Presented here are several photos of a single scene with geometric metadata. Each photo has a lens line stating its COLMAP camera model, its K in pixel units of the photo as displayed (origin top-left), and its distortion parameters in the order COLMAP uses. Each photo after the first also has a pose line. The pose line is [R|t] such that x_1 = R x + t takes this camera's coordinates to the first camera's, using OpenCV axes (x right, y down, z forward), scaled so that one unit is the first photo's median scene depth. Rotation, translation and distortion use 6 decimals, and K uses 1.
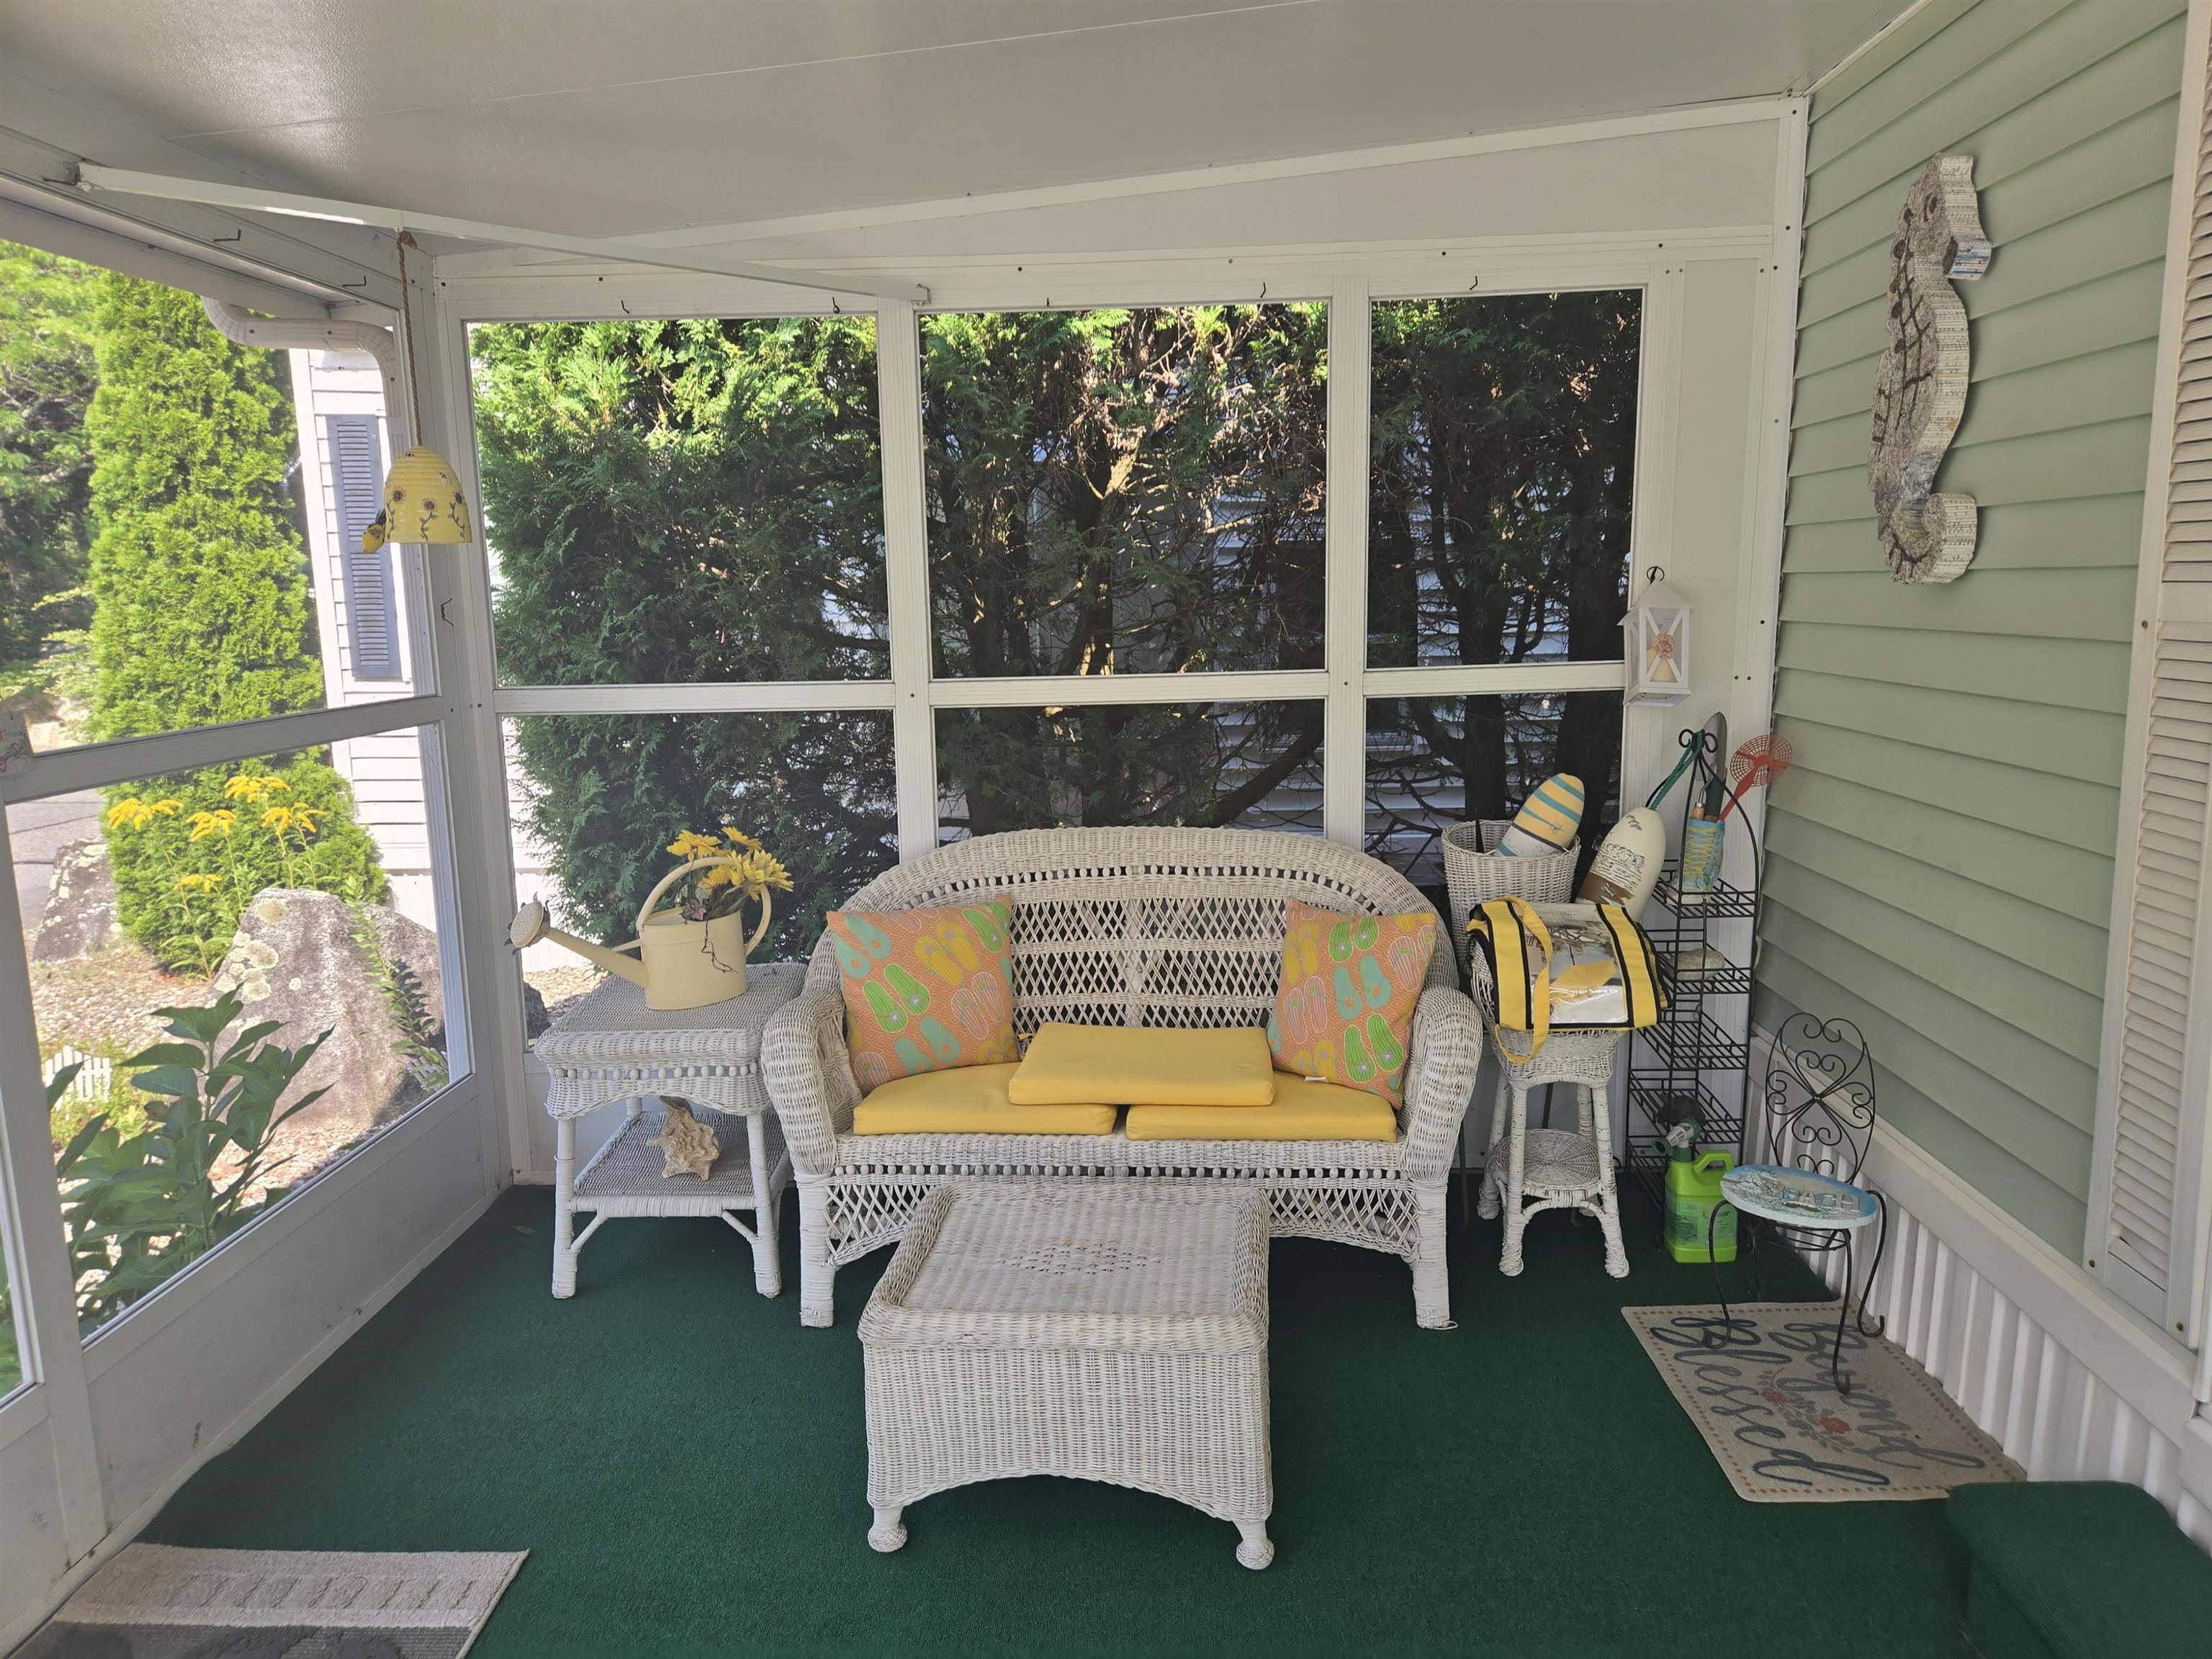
lens RADIAL K [[1466.7, 0, 1128.9], [0, 1466.7, 772.1], [0, 0, 1]] dist [0.081008, -0.064691]
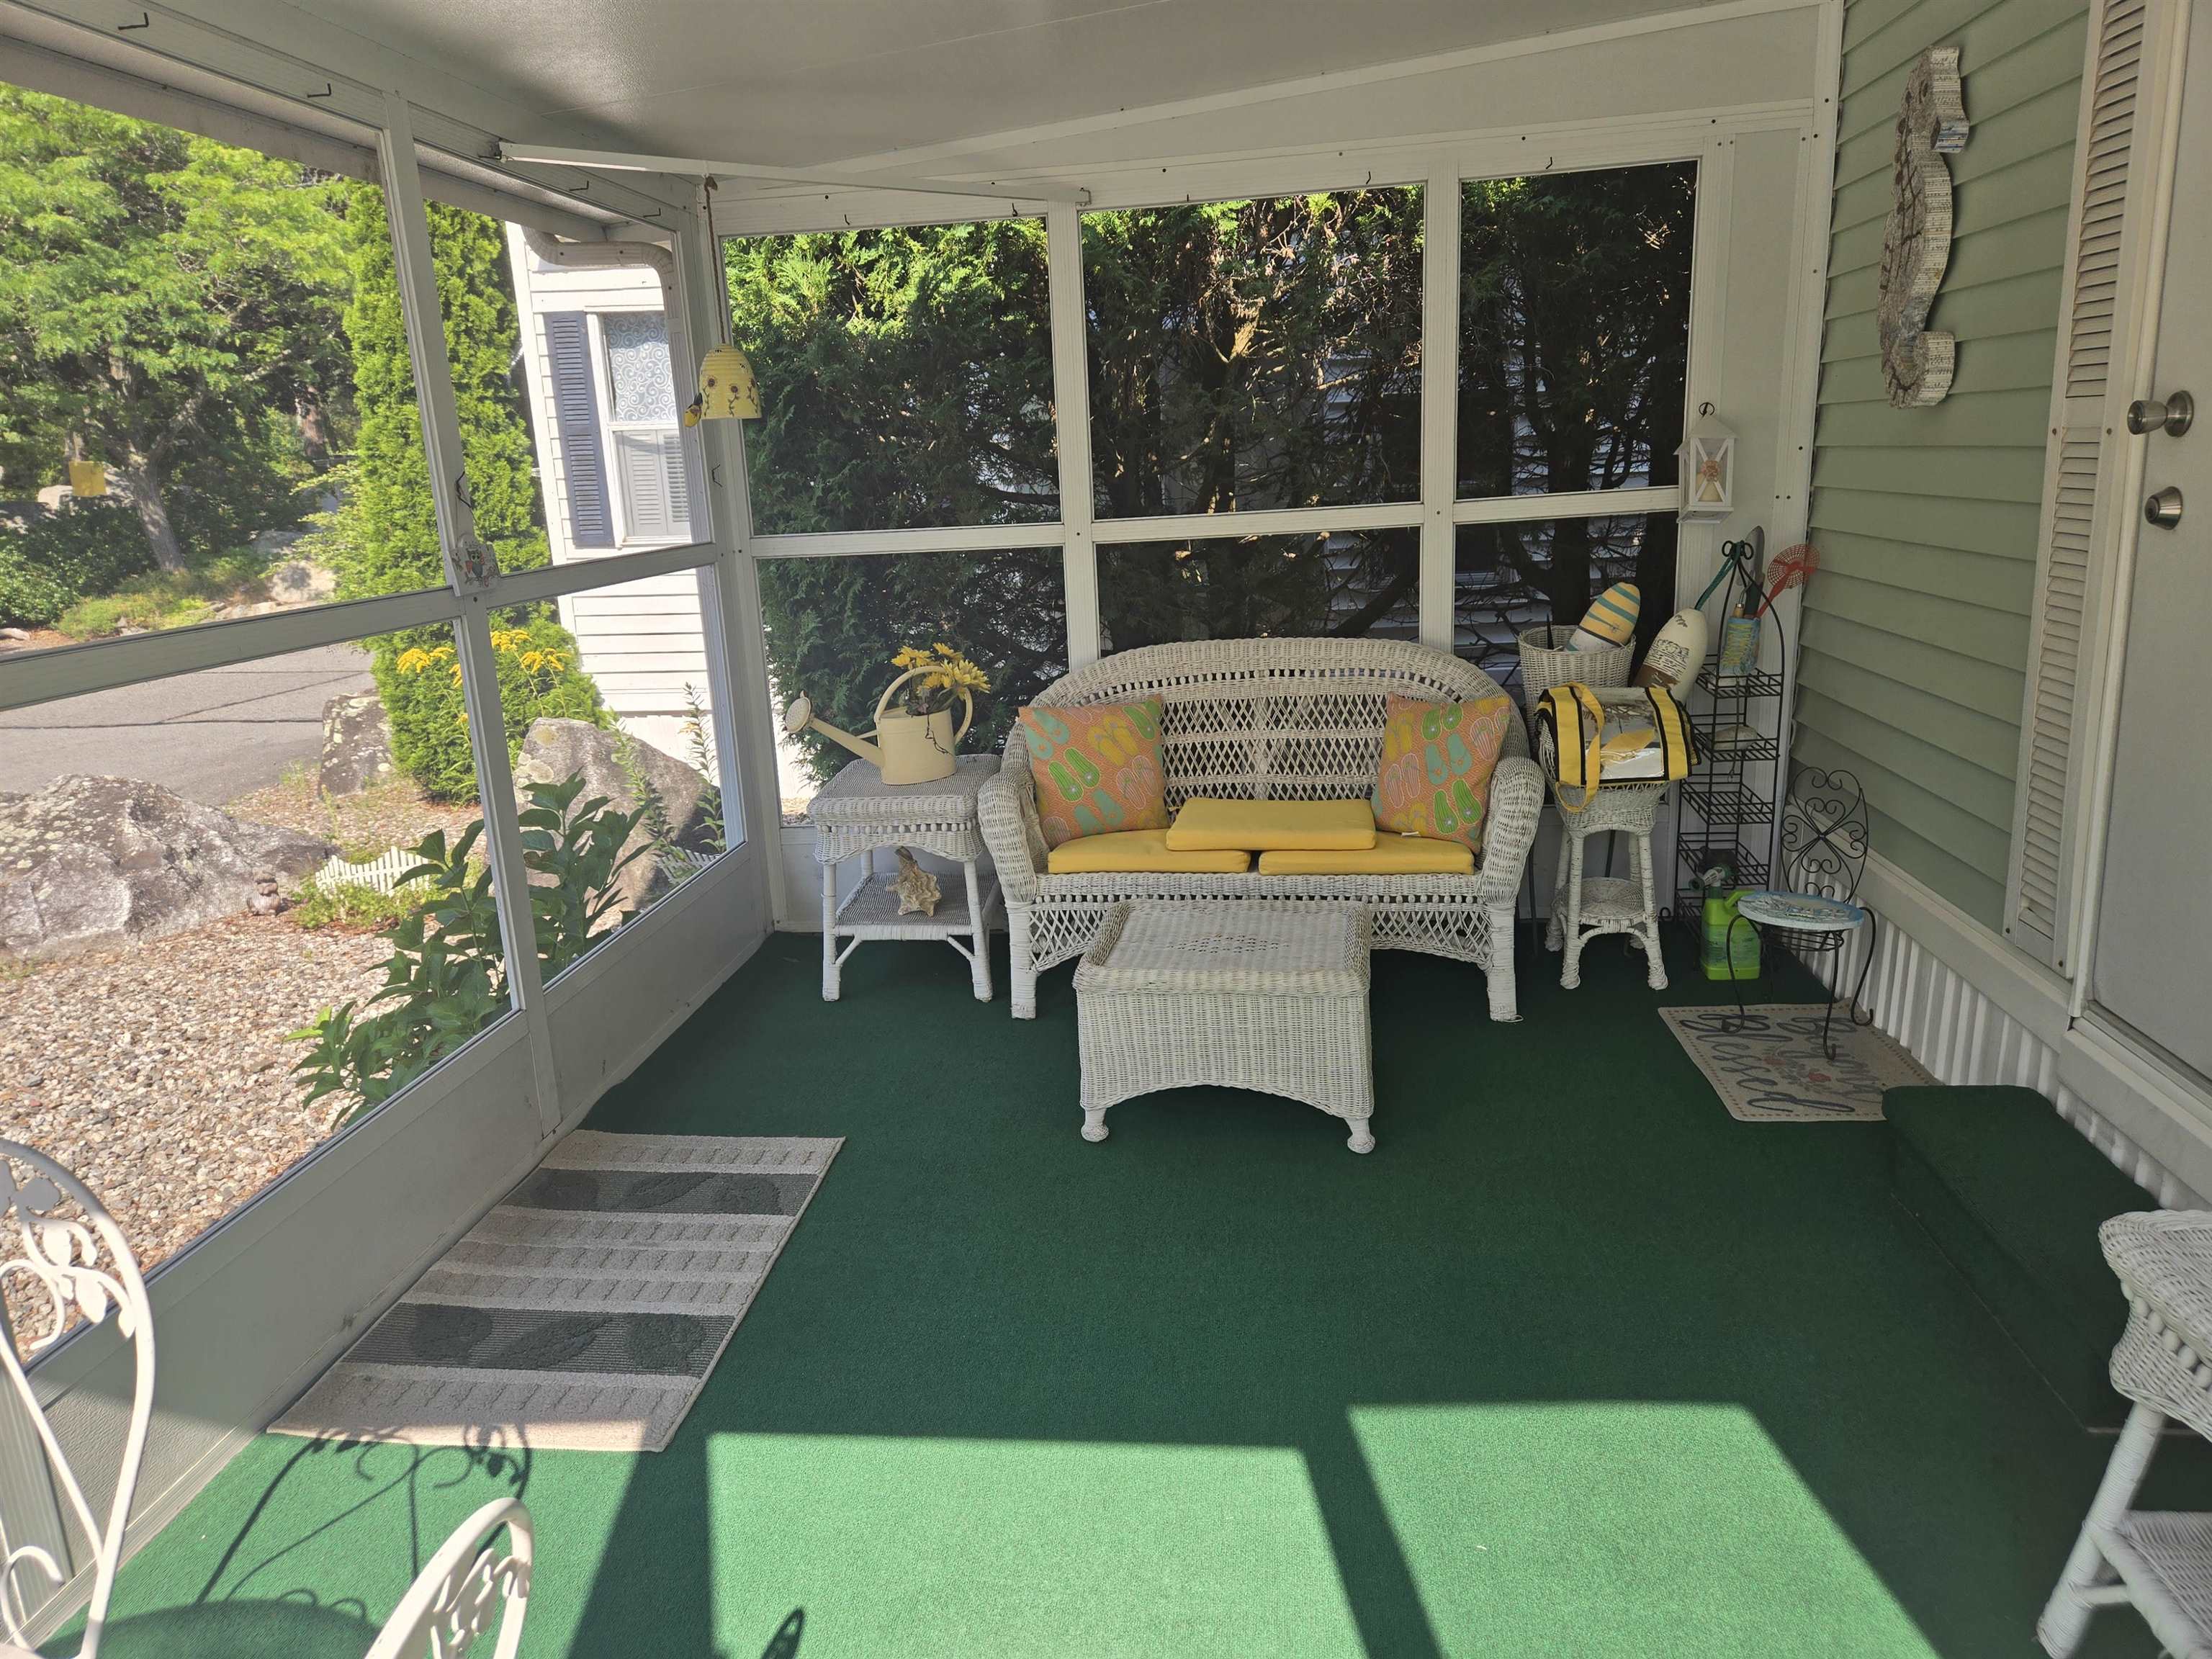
lens RADIAL K [[1486.7, 0, 1094.3], [0, 1486.7, 793.3], [0, 0, 1]] dist [0.082536, -0.078306]
pose [[0.995602, -0.010780, -0.093059, -0.021241], [0.019783, 0.995148, 0.096375, 0.045582], [0.091568, -0.097792, 0.990985, -0.266505]]
